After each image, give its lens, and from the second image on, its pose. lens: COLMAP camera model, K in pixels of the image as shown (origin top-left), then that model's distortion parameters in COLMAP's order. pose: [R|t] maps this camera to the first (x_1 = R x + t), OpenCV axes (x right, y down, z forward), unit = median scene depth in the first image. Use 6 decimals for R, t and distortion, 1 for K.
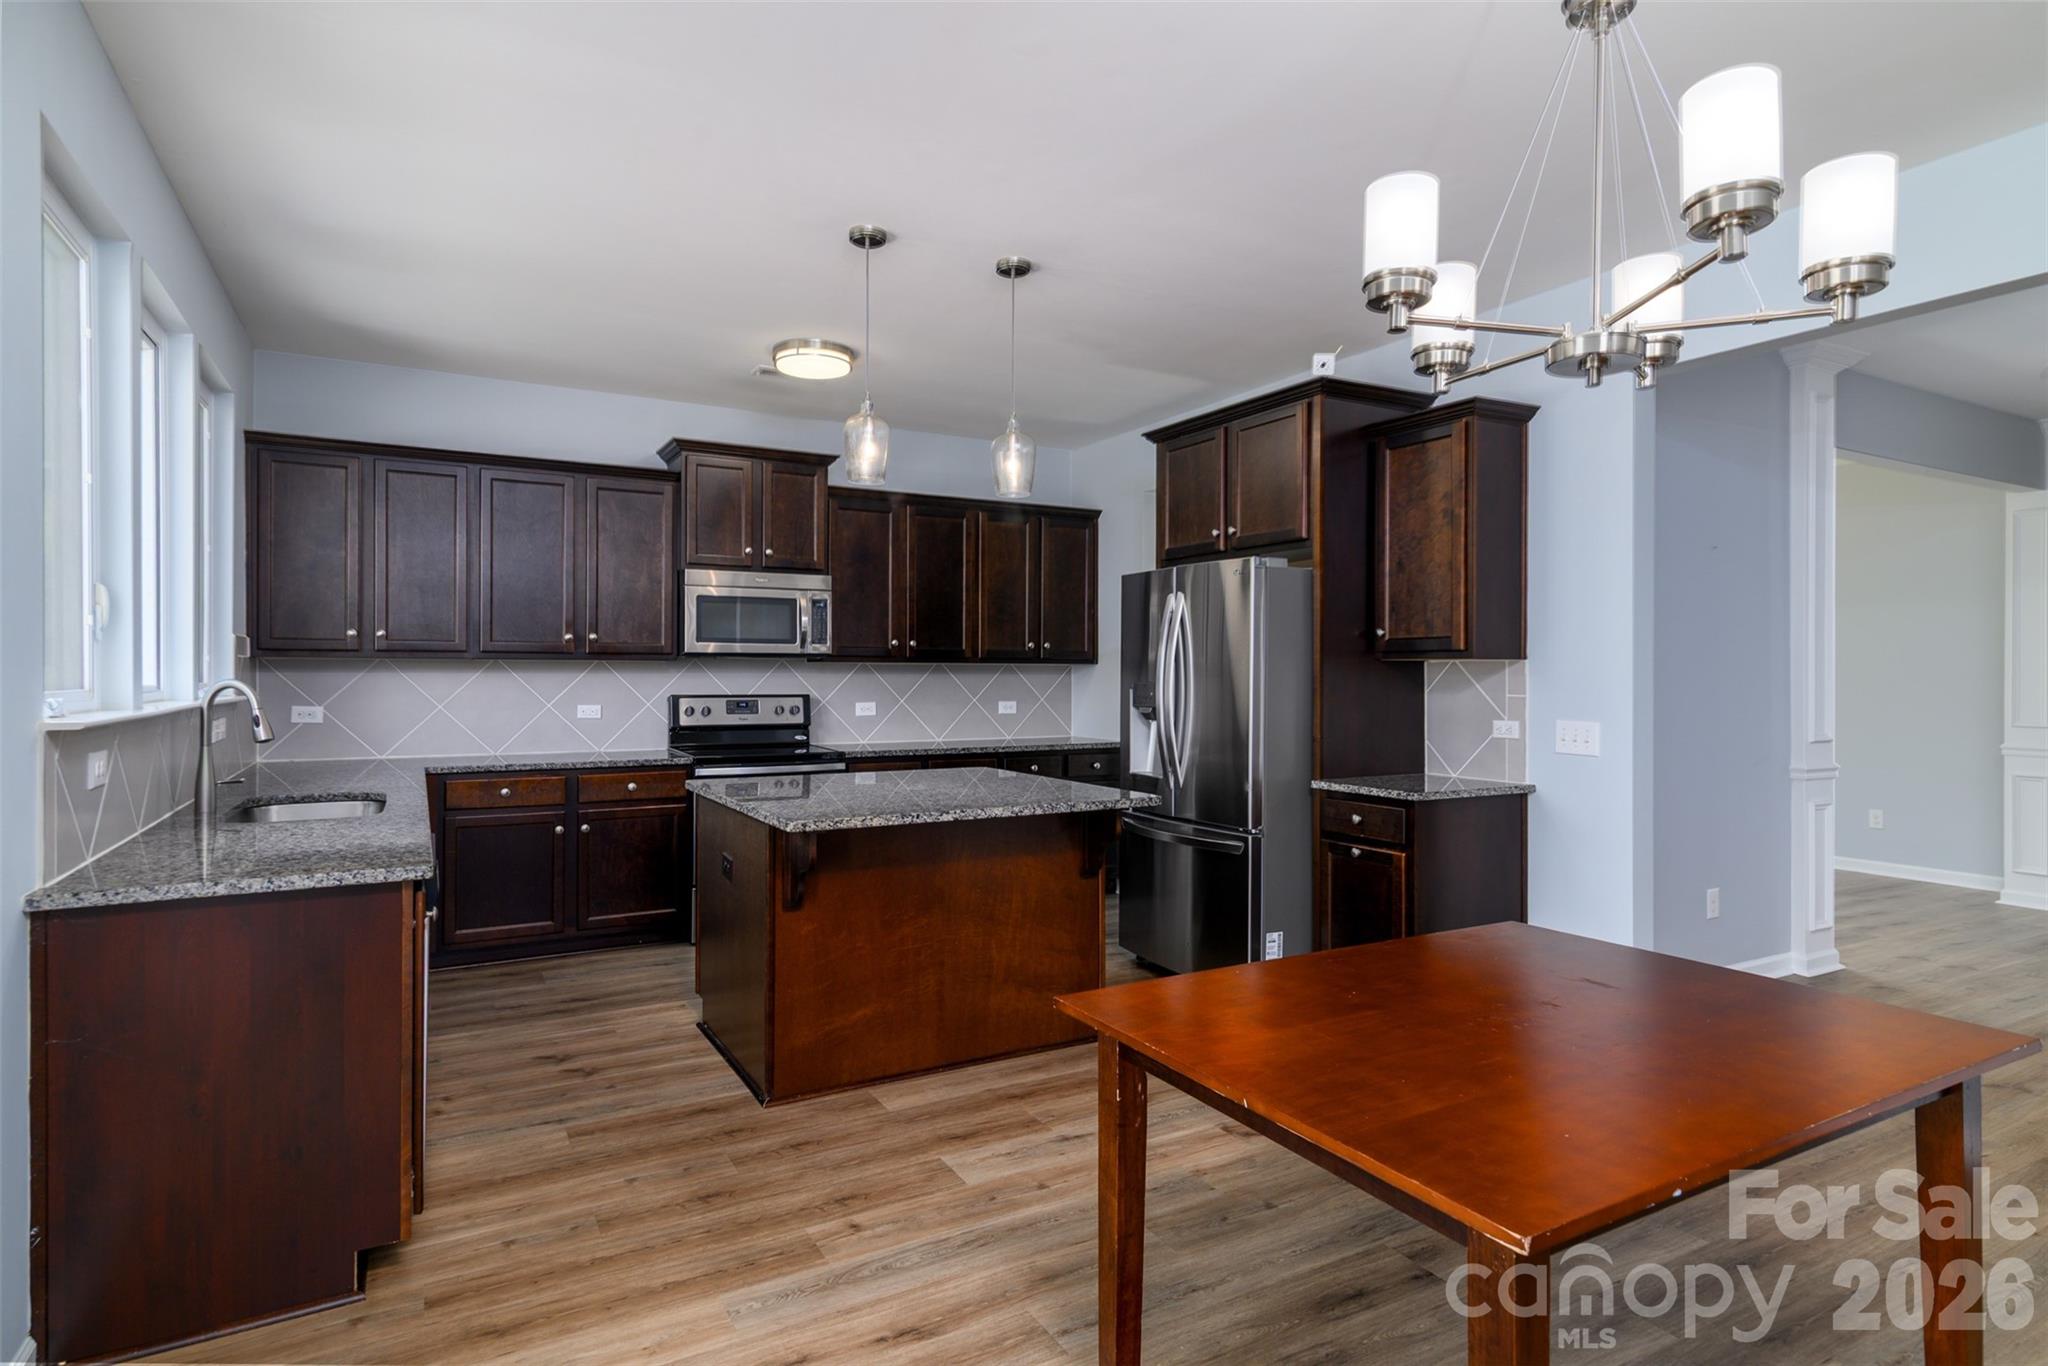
lens RADIAL K [[1080.6, 0, 1021.8], [0, 1080.6, 675.7], [0, 0, 1]] dist [0.012311, -0.000576]
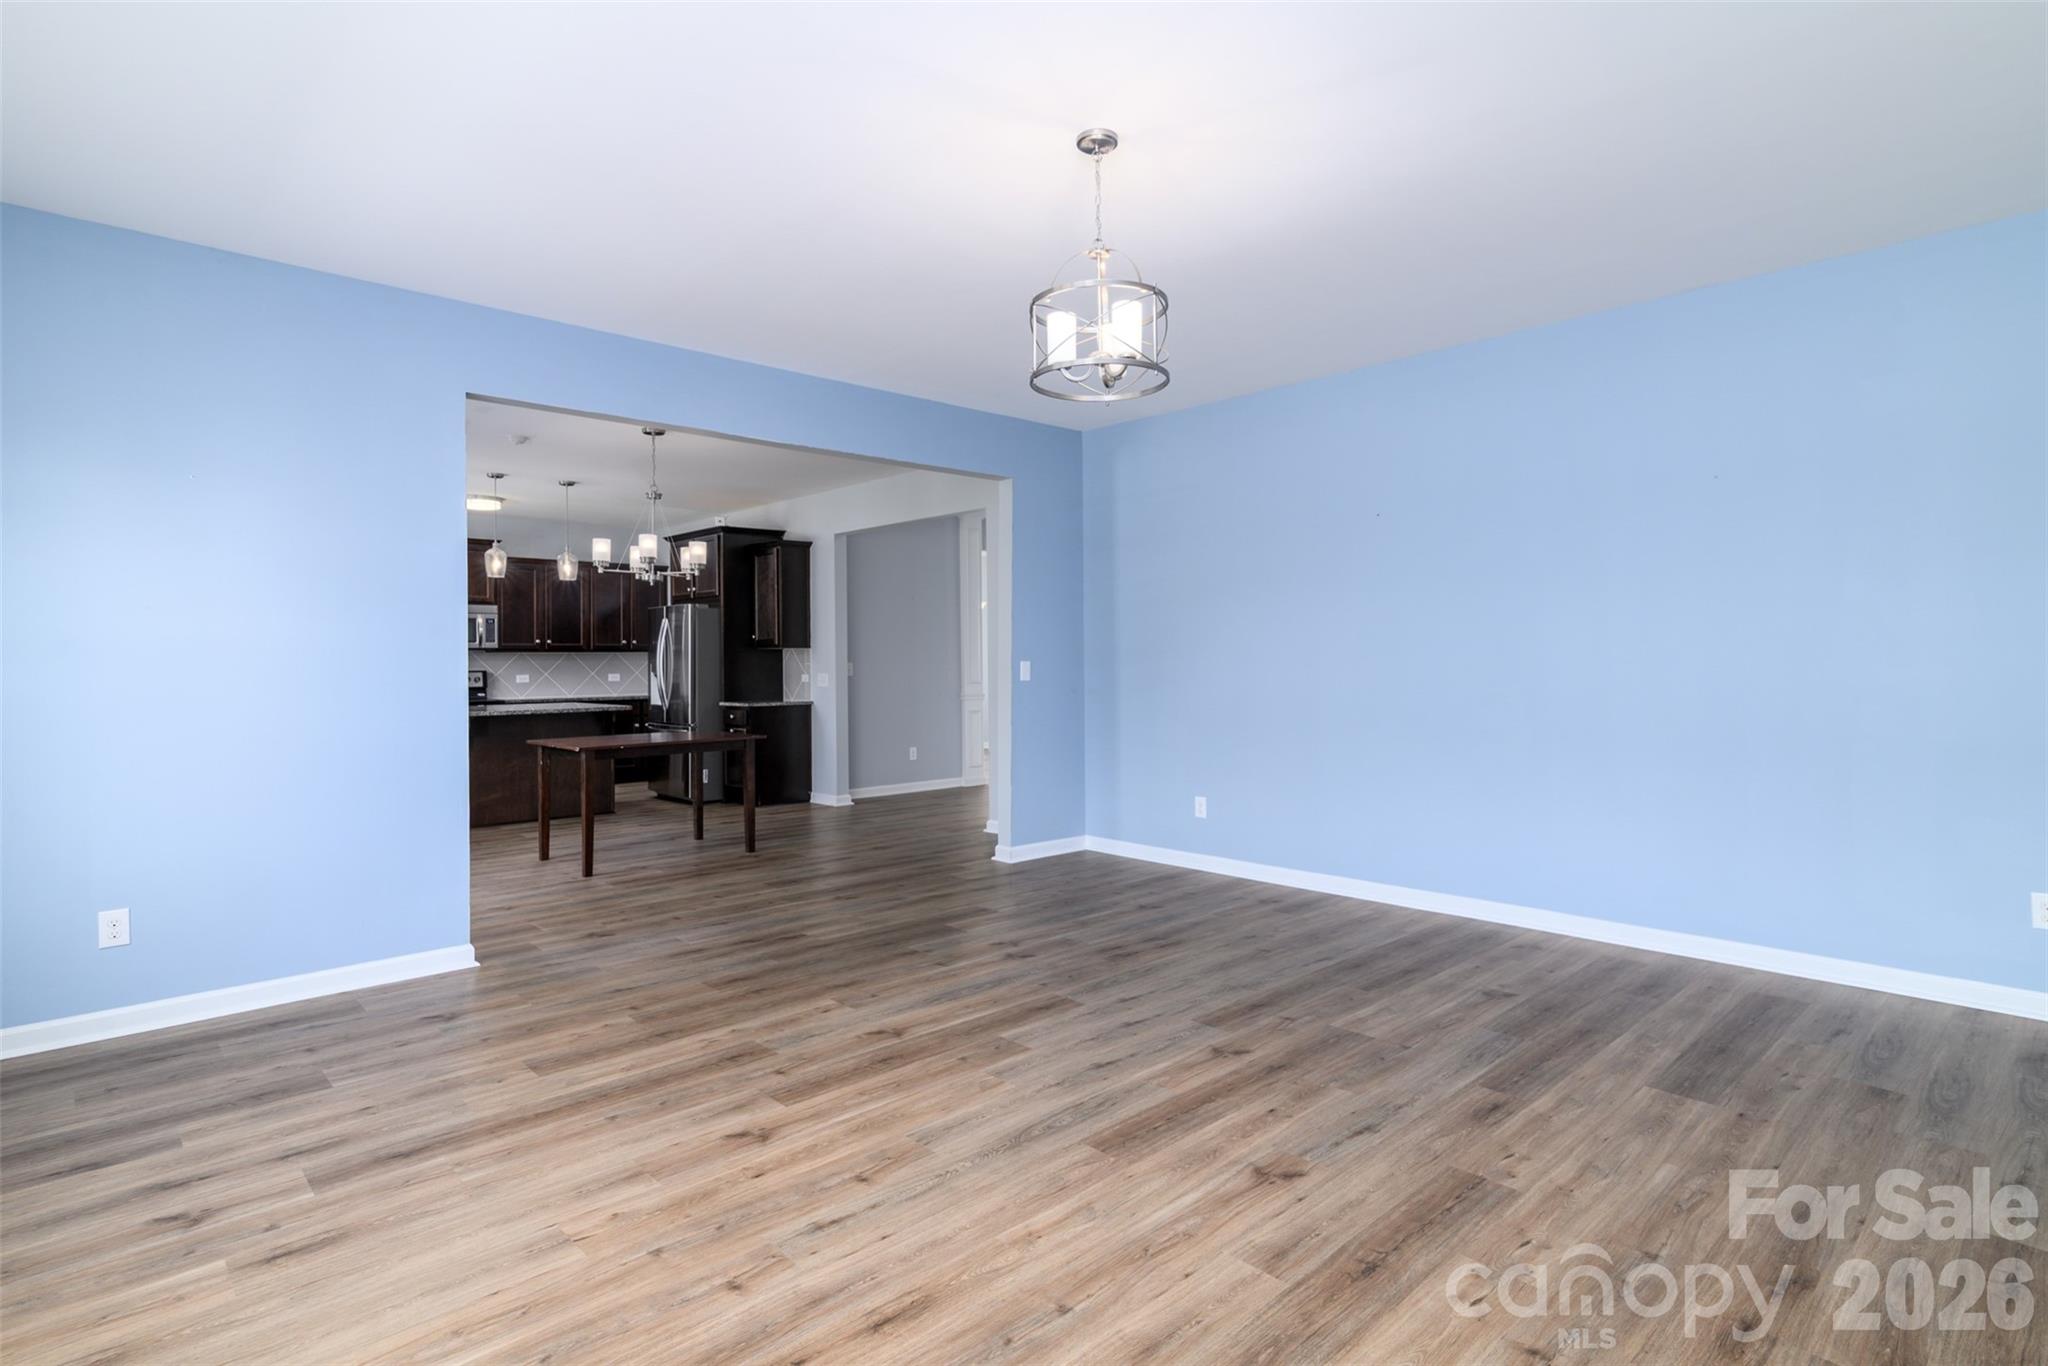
lens RADIAL K [[1053.4, 0, 1016.5], [0, 1053.4, 669.8], [0, 0, 1]] dist [0.019523, 0.000447]
pose [[0.971780, -0.011675, 0.235601, 0.333684], [0.010739, 0.999929, 0.005259, 0.022566], [-0.235646, -0.002580, 0.971836, -1.248035]]
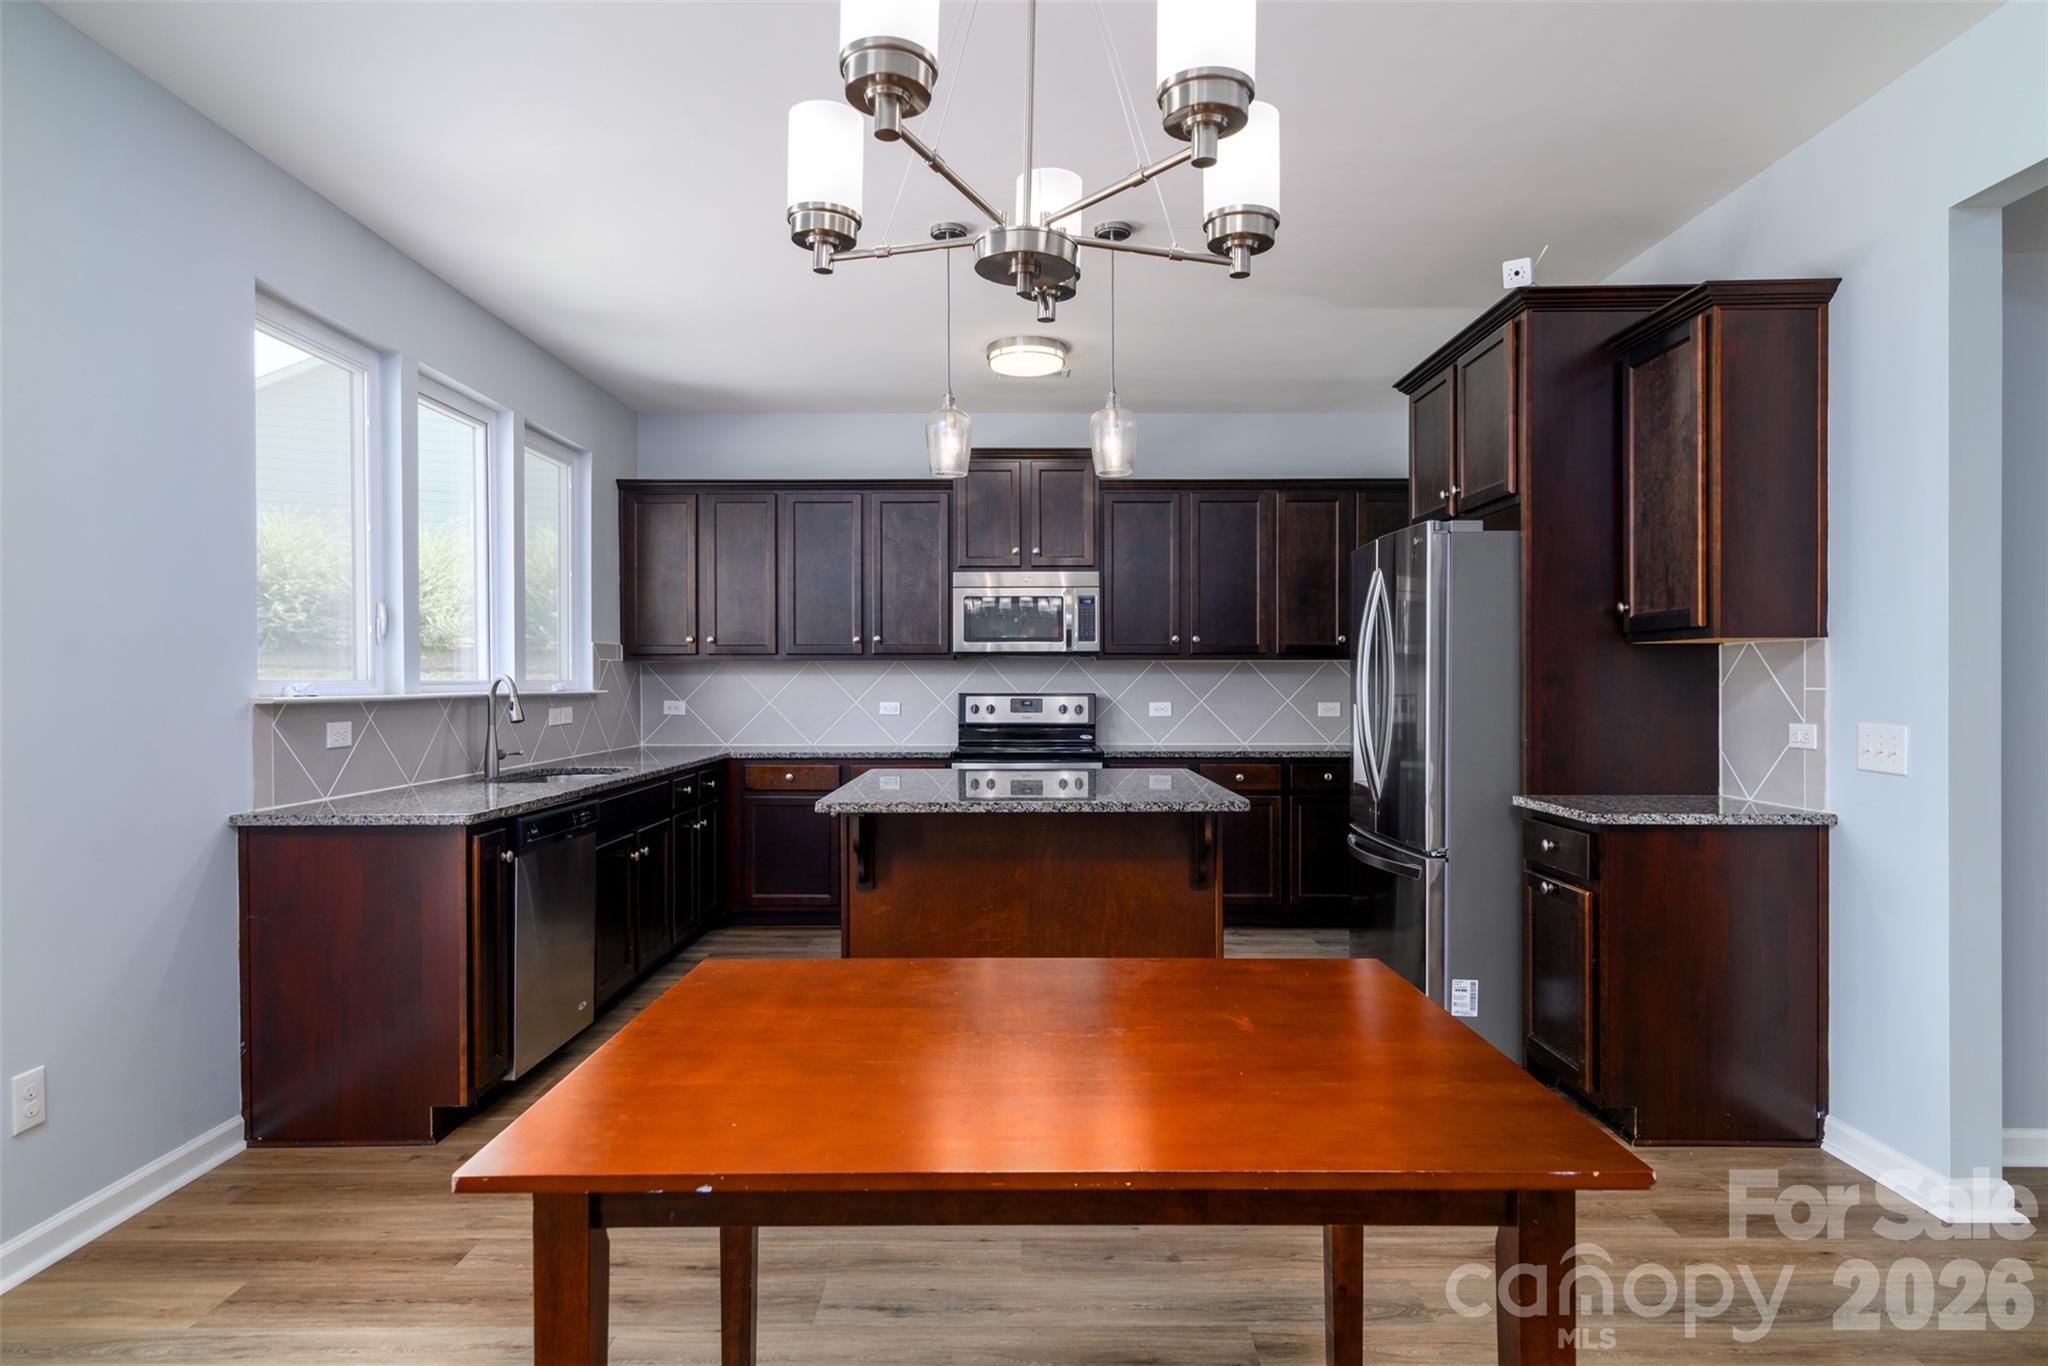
lens RADIAL K [[1147.4, 0, 1017.2], [0, 1147.4, 693.0], [0, 0, 1]] dist [0.006356, 0.000731]
pose [[0.870818, 0.000311, -0.491605, 0.347186], [0.003152, 0.999976, 0.006216, 0.013821], [0.491595, -0.006962, 0.870796, 0.076703]]
